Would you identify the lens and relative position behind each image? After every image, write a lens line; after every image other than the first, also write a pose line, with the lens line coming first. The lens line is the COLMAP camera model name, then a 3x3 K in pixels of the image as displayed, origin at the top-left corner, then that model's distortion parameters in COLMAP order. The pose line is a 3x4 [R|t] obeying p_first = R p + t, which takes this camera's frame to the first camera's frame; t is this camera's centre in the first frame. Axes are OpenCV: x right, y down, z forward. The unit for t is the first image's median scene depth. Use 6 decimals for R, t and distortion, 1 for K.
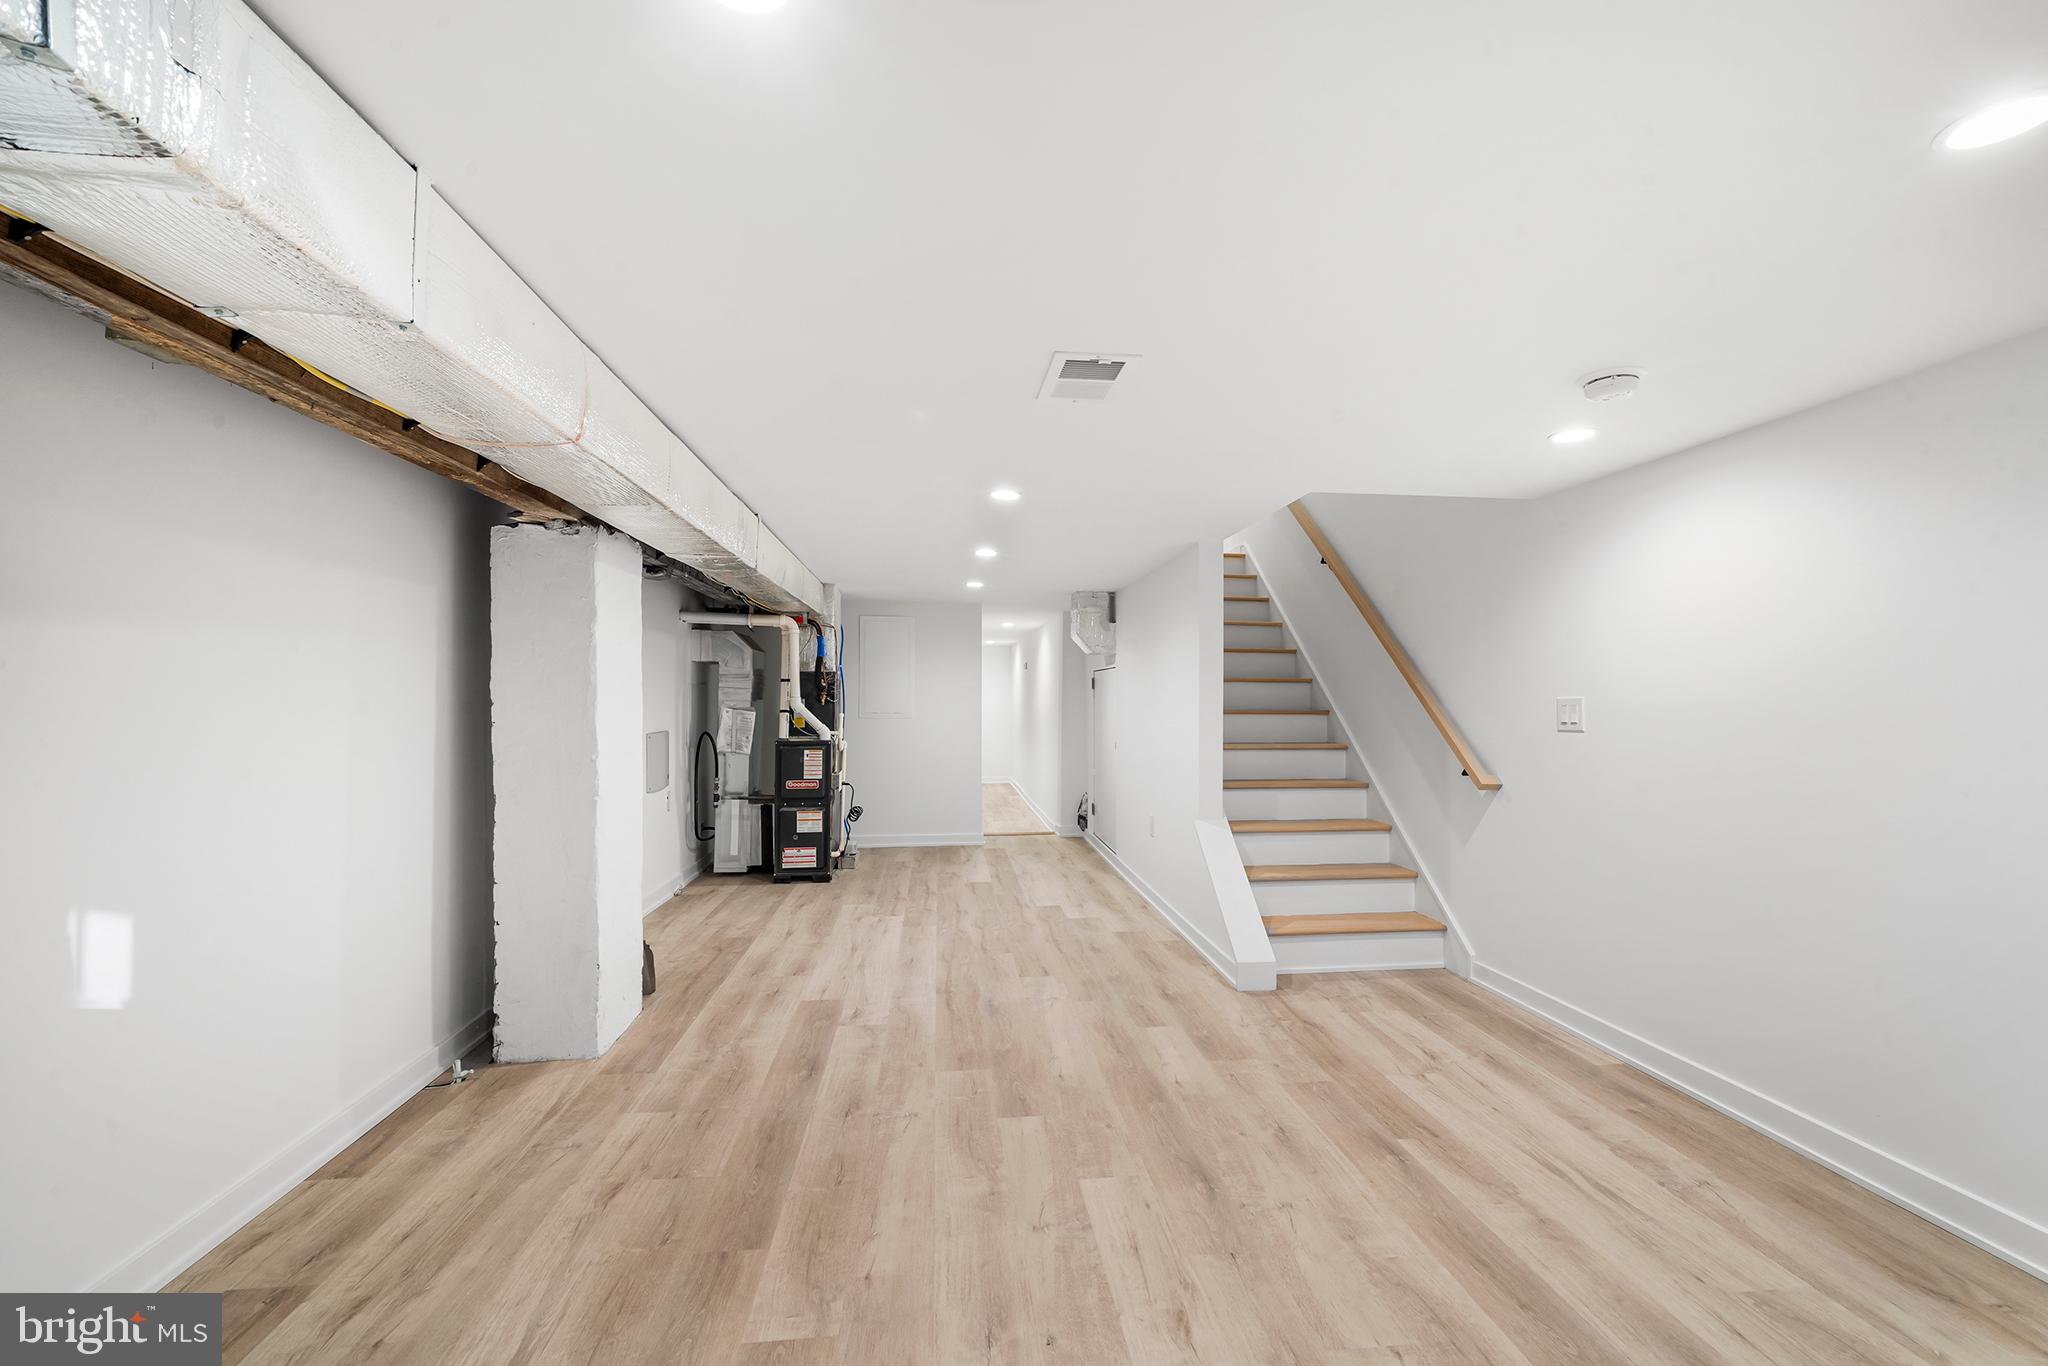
lens RADIAL K [[826.8, 0, 1024.0], [0, 826.8, 683.0], [0, 0, 1]] dist [-0.000454, 0.000154]
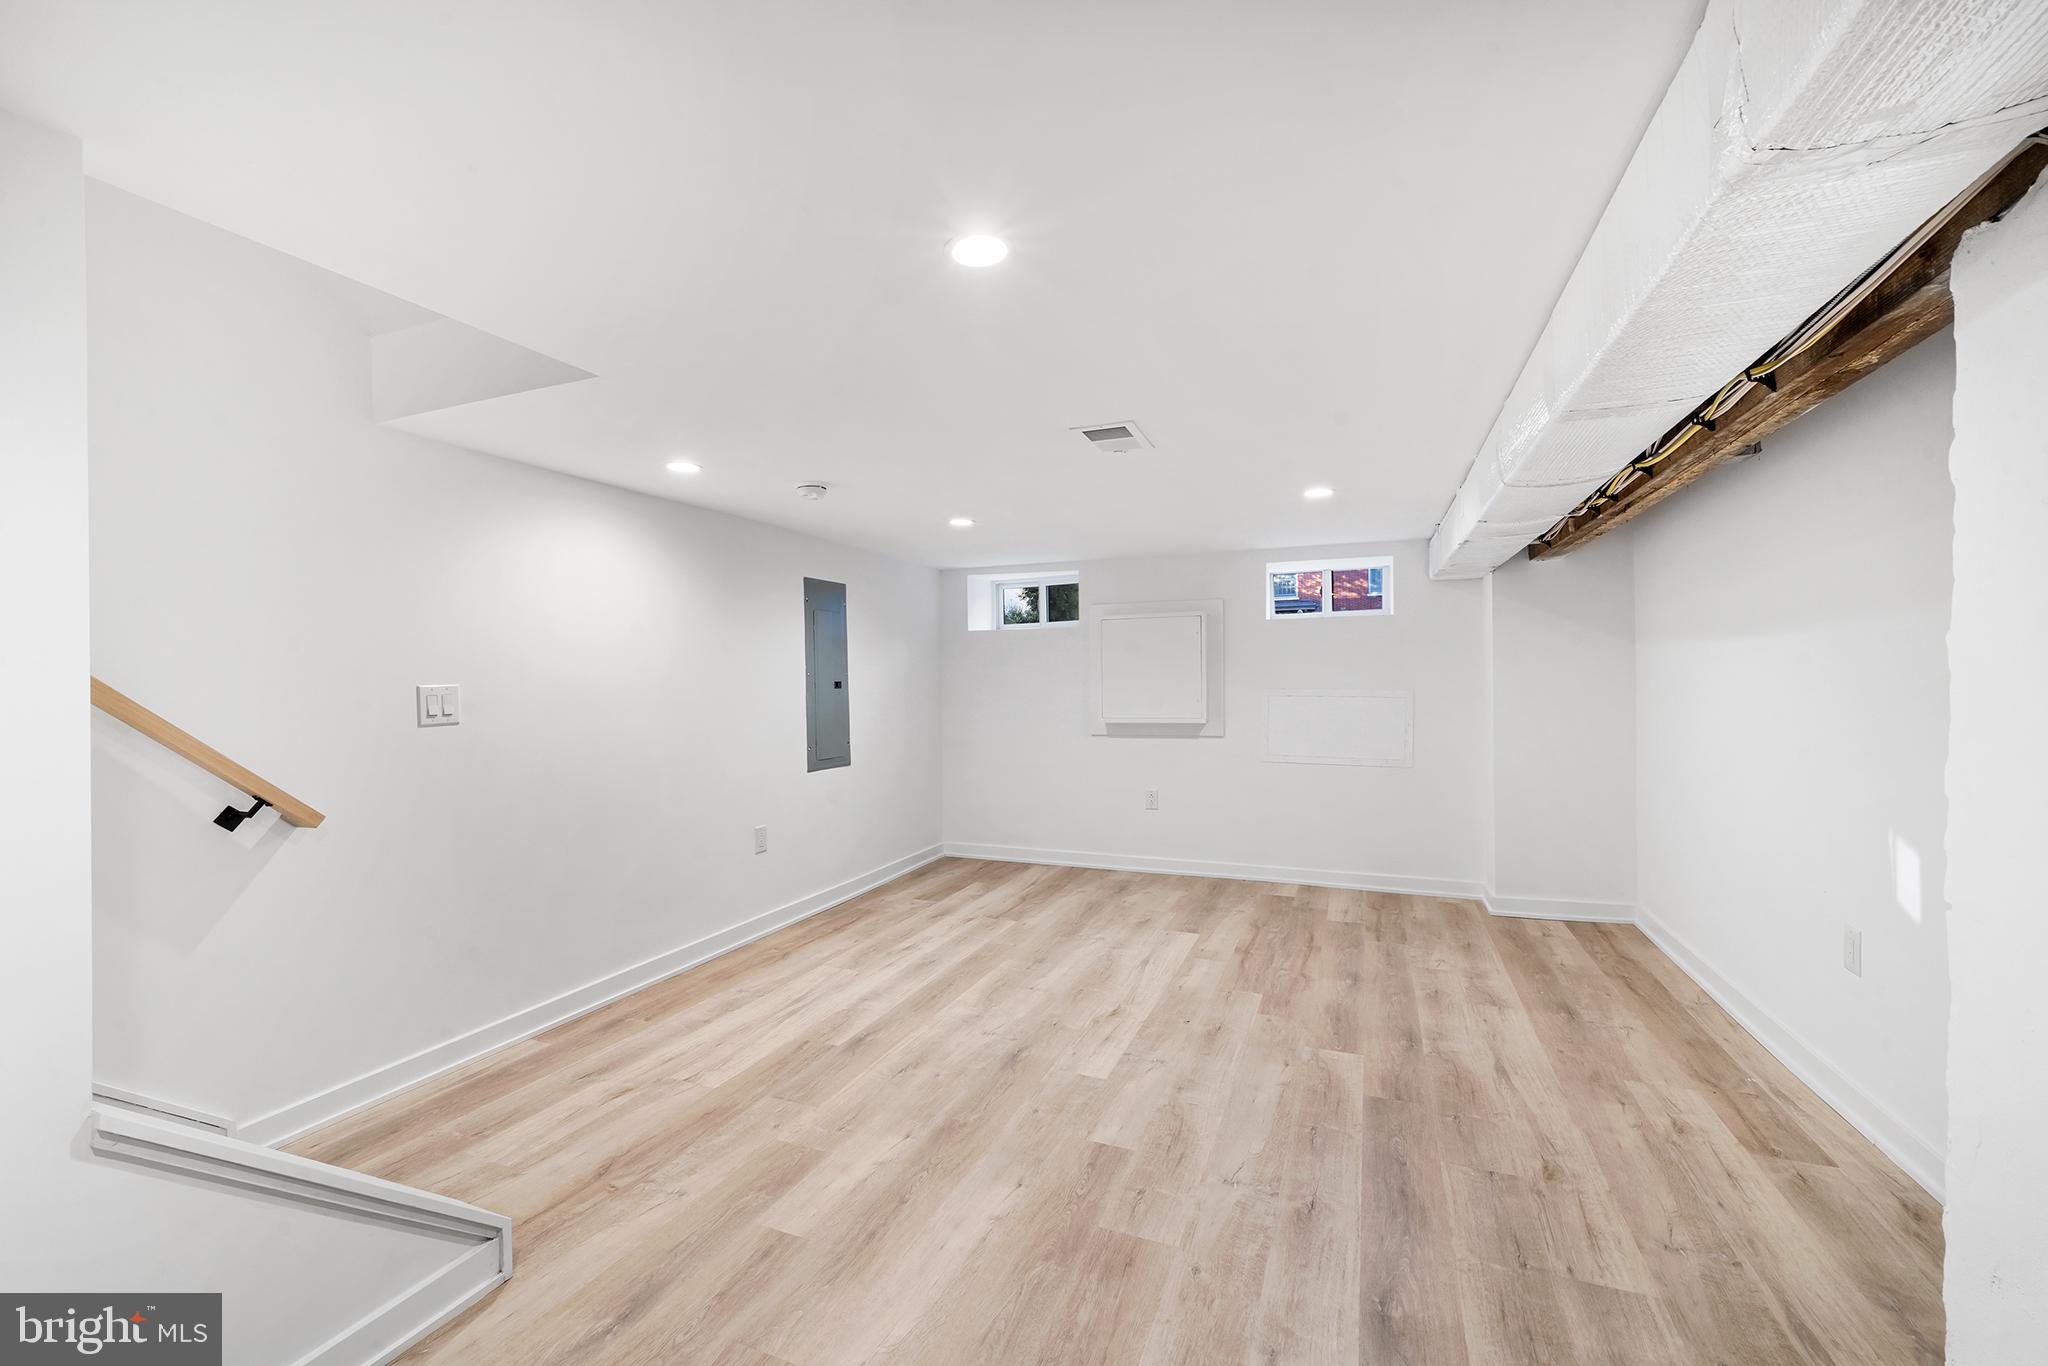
lens RADIAL K [[826.8, 0, 1024.0], [0, 826.8, 683.0], [0, 0, 1]] dist [-0.000454, 0.000154]
pose [[-0.877269, 0.008425, 0.479926, -0.381263], [0.000649, 0.999866, -0.016365, 0.039458], [-0.479999, -0.014045, -0.877157, 1.962314]]
